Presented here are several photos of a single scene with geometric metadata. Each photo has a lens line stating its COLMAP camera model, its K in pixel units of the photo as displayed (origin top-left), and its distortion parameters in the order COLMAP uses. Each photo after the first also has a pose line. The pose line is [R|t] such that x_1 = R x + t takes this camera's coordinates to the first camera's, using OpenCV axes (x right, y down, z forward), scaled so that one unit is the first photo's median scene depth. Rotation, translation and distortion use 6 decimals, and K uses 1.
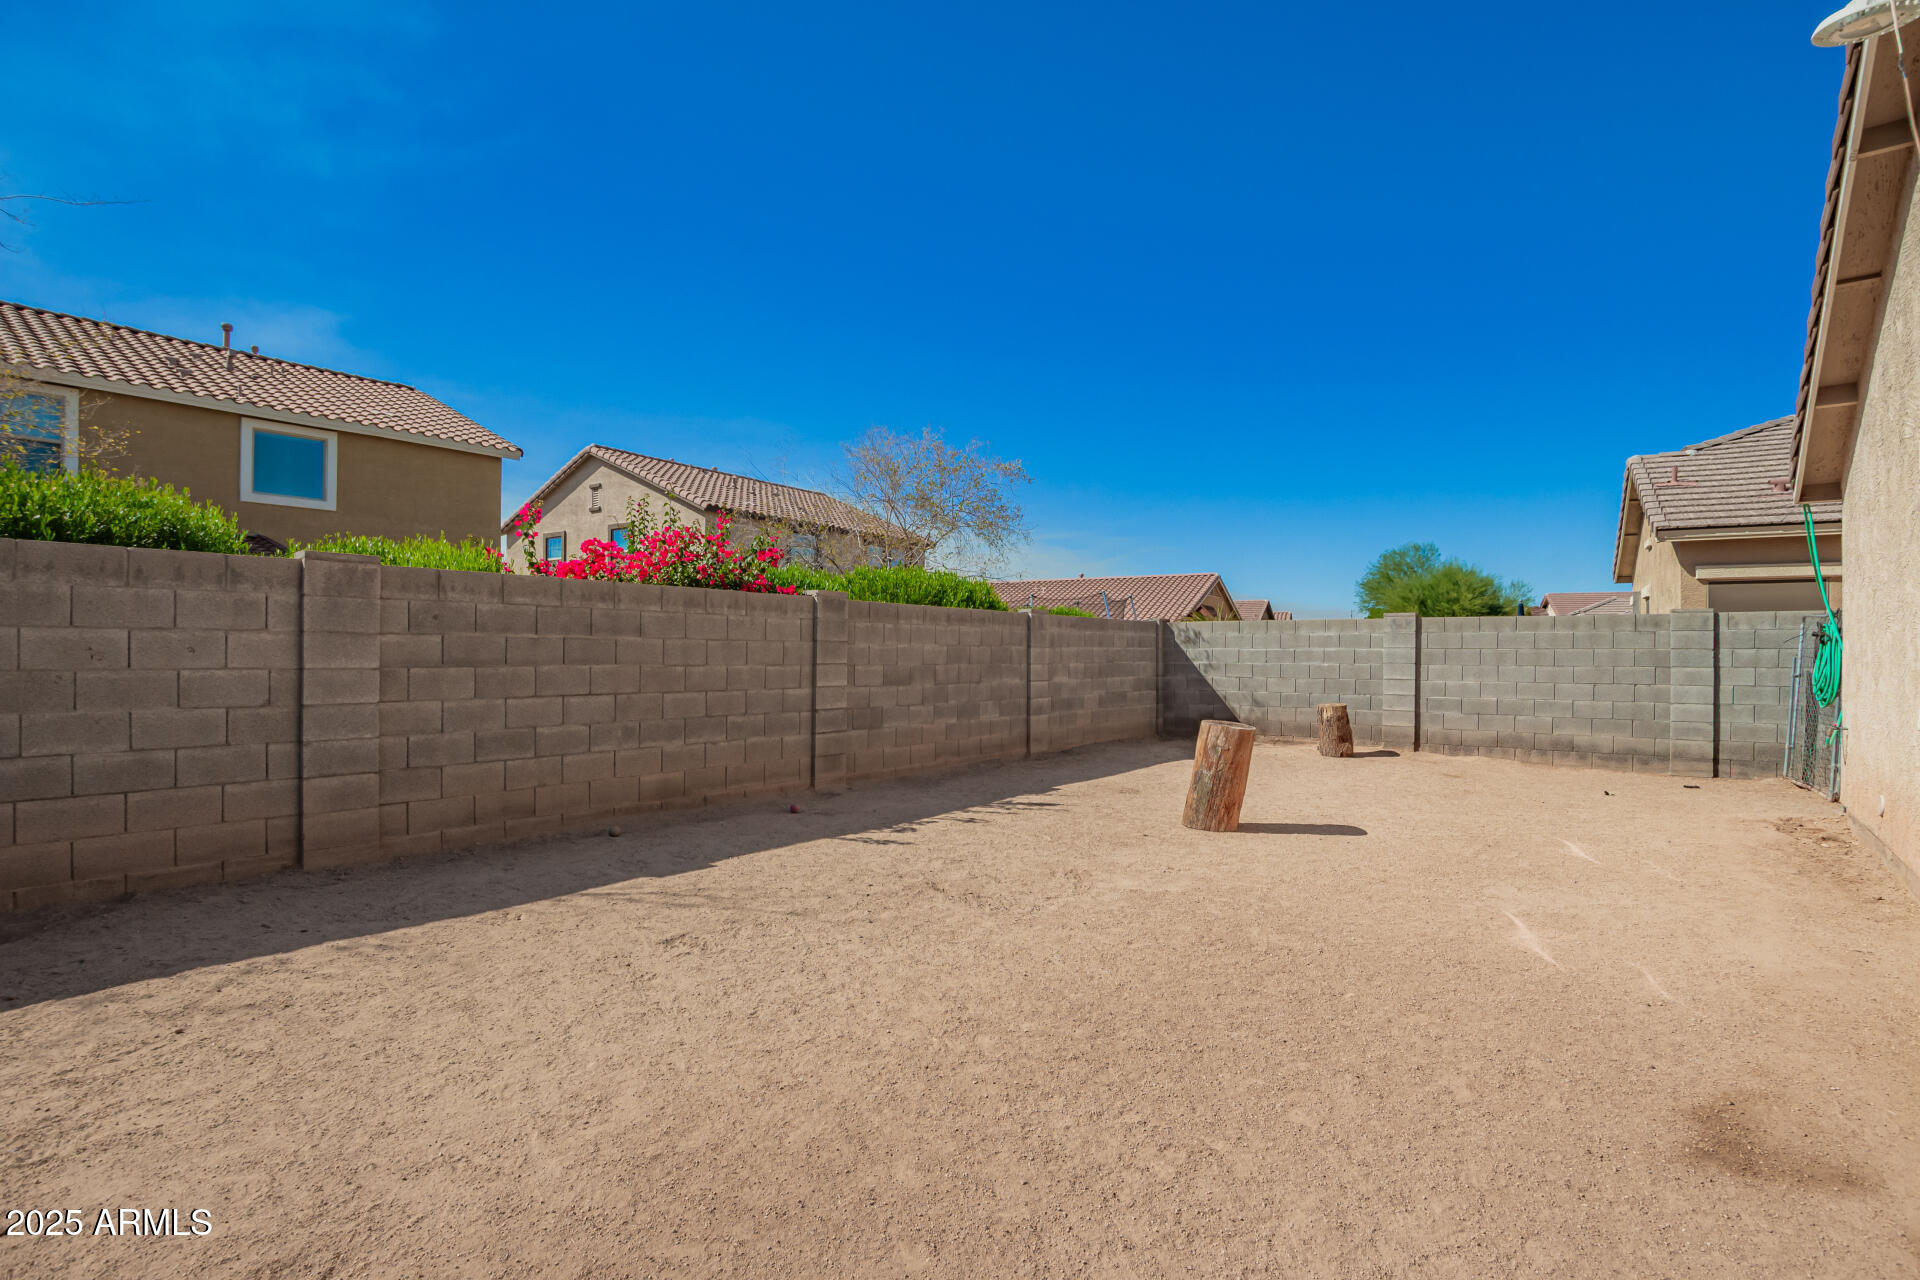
lens RADIAL K [[915.2, 0, 960.0], [0, 915.2, 640.0], [0, 0, 1]] dist [-0.037662, -0.000079]
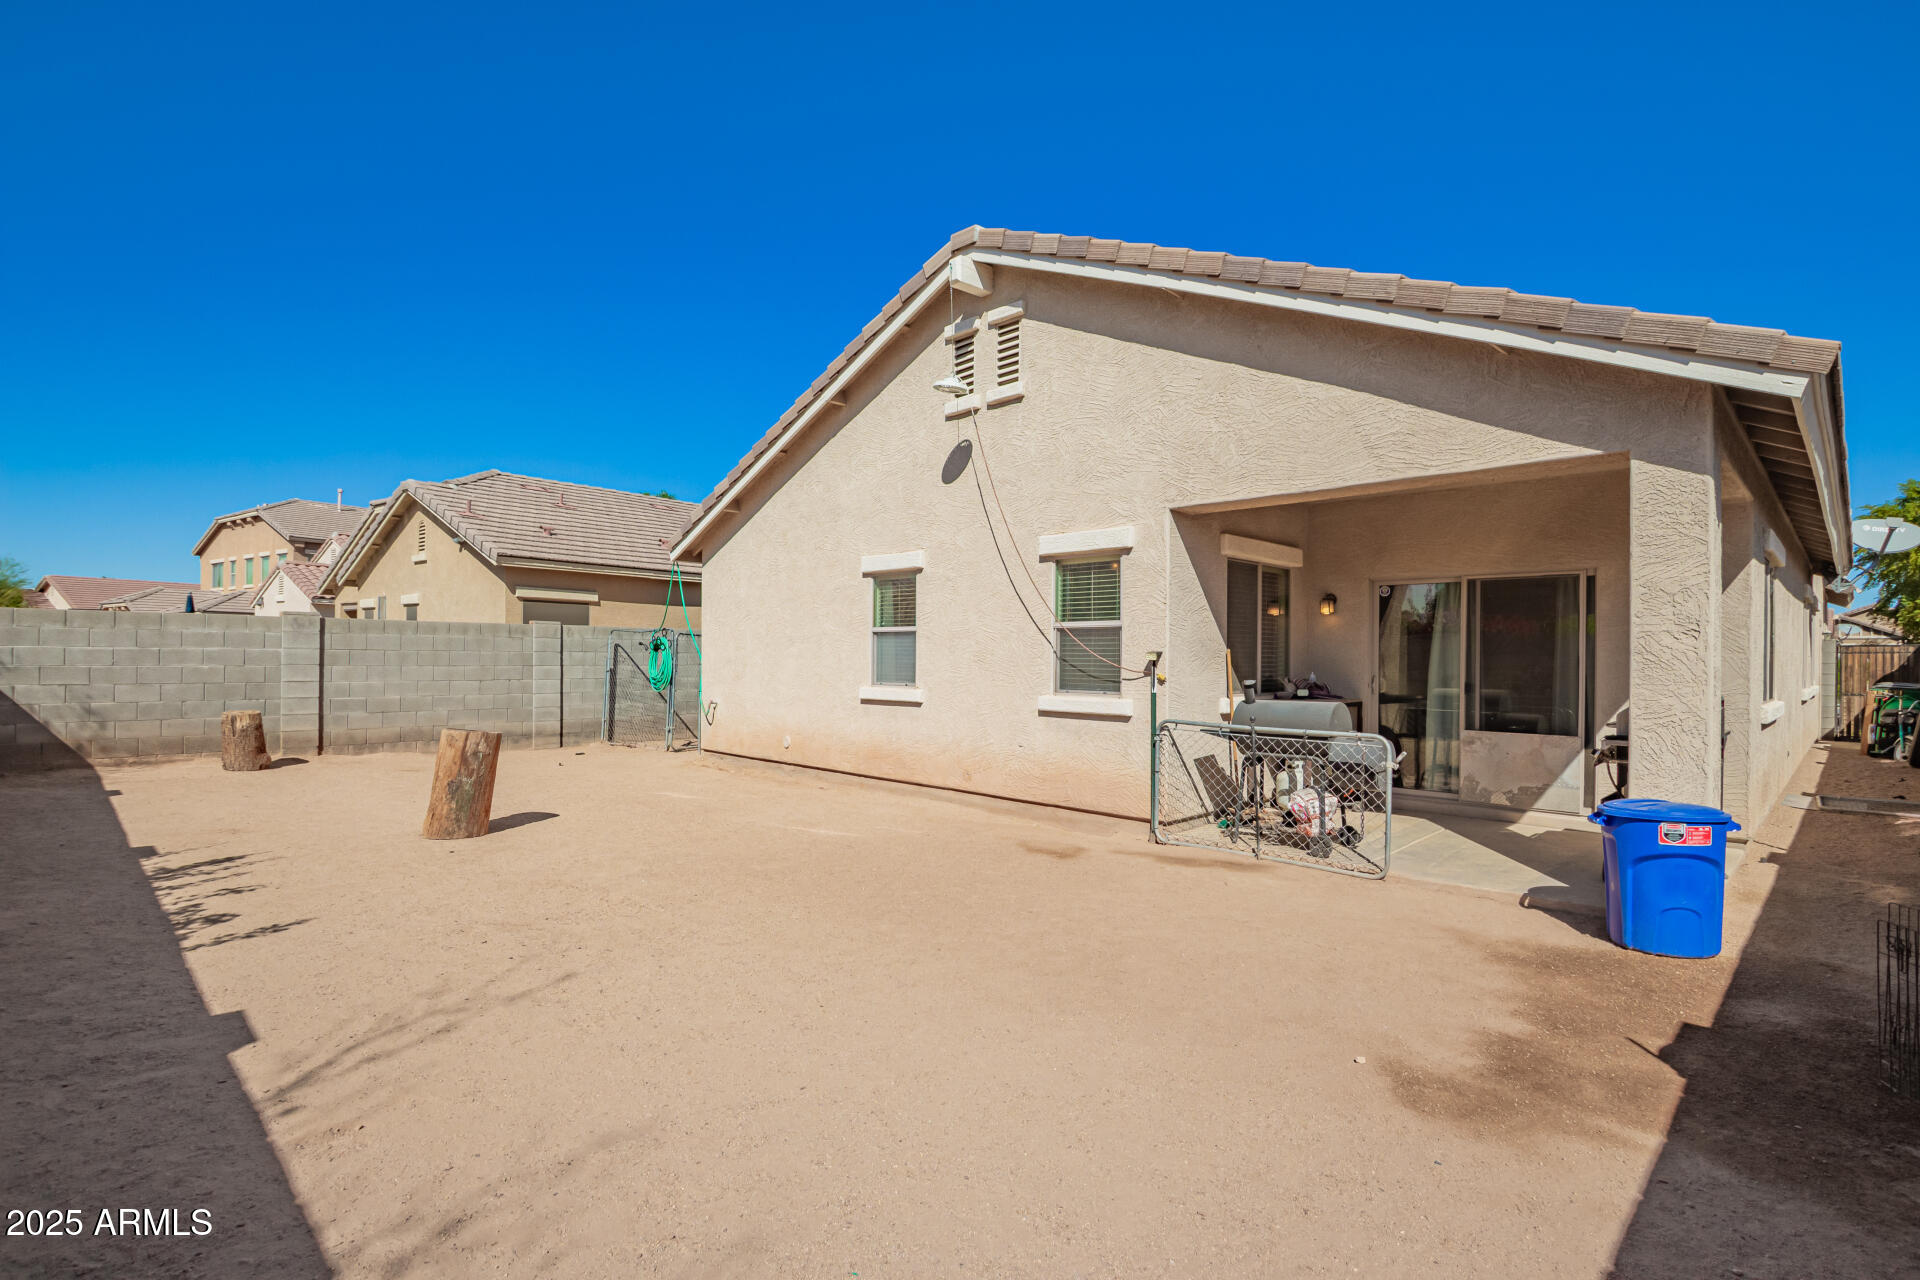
lens RADIAL K [[903.1, 0, 967.6], [0, 903.1, 656.2], [0, 0, 1]] dist [0.000293, -0.000167]
pose [[0.104030, -0.002420, 0.994571, -0.402051], [-0.024309, 0.999692, 0.004975, -0.004884], [-0.994277, -0.024694, 0.103939, 0.219260]]
